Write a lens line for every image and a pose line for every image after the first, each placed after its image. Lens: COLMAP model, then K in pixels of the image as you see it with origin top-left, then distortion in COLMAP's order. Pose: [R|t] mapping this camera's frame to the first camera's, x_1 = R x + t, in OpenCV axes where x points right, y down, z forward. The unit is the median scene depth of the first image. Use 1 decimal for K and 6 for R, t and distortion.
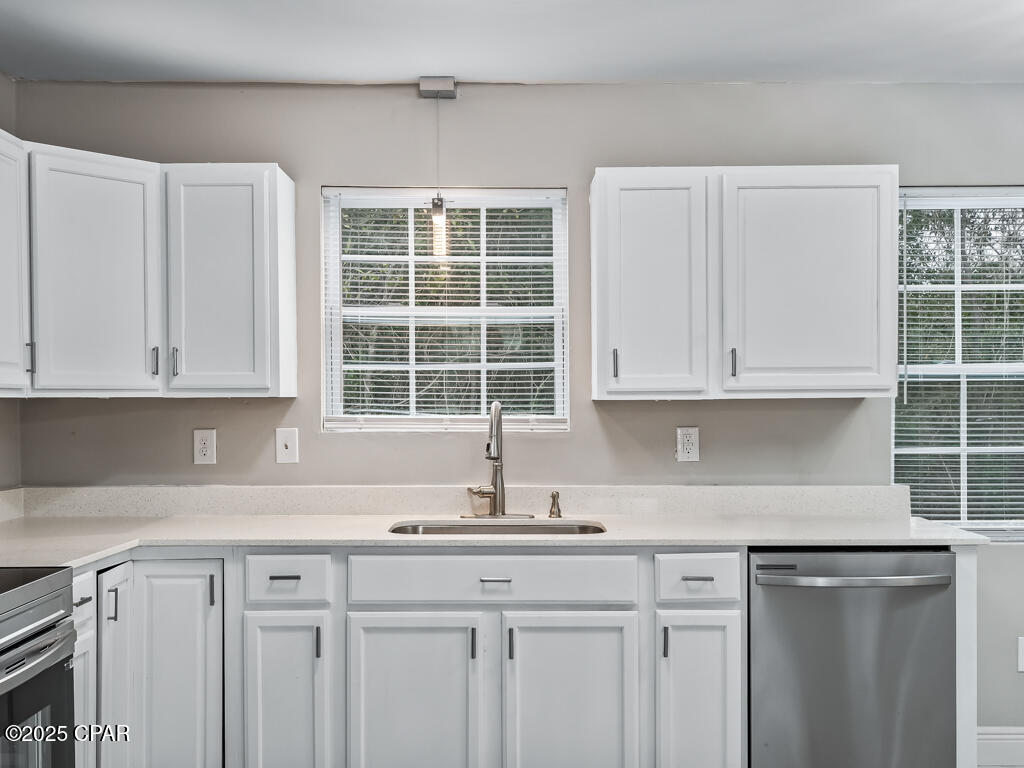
lens RADIAL K [[1043.0, 0, 509.7], [0, 1043.0, 417.7], [0, 0, 1]] dist [0.010011, 0.000000]
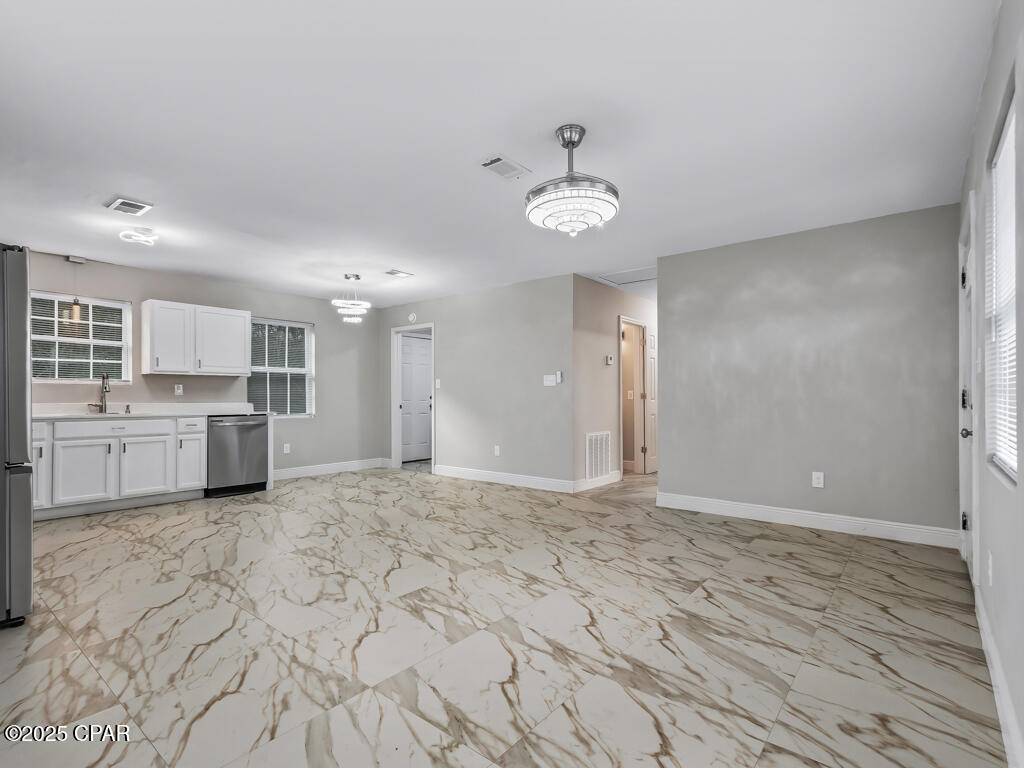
lens RADIAL K [[502.7, 0, 519.0], [0, 502.7, 395.1], [0, 0, 1]] dist [0.009986, -0.003383]
pose [[0.631656, 0.007002, 0.775218, -0.371382], [0.013179, 0.999718, -0.019769, 0.088410], [-0.775137, 0.022703, 0.631385, -0.772812]]
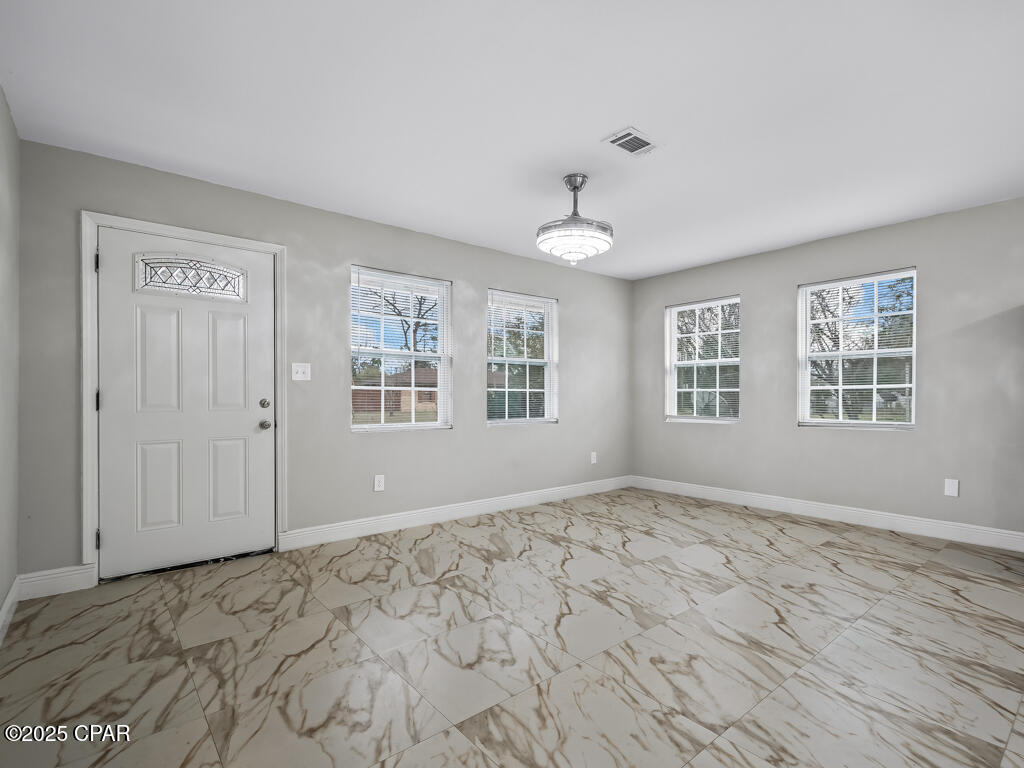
lens RADIAL K [[502.7, 0, 539.8], [0, 502.7, 398.8], [0, 0, 1]] dist [0.009986, -0.003383]
pose [[-0.764236, 0.009699, -0.644864, 0.856026], [-0.008525, 0.999648, 0.025138, 0.060287], [0.644880, 0.024709, -0.763884, 0.261982]]
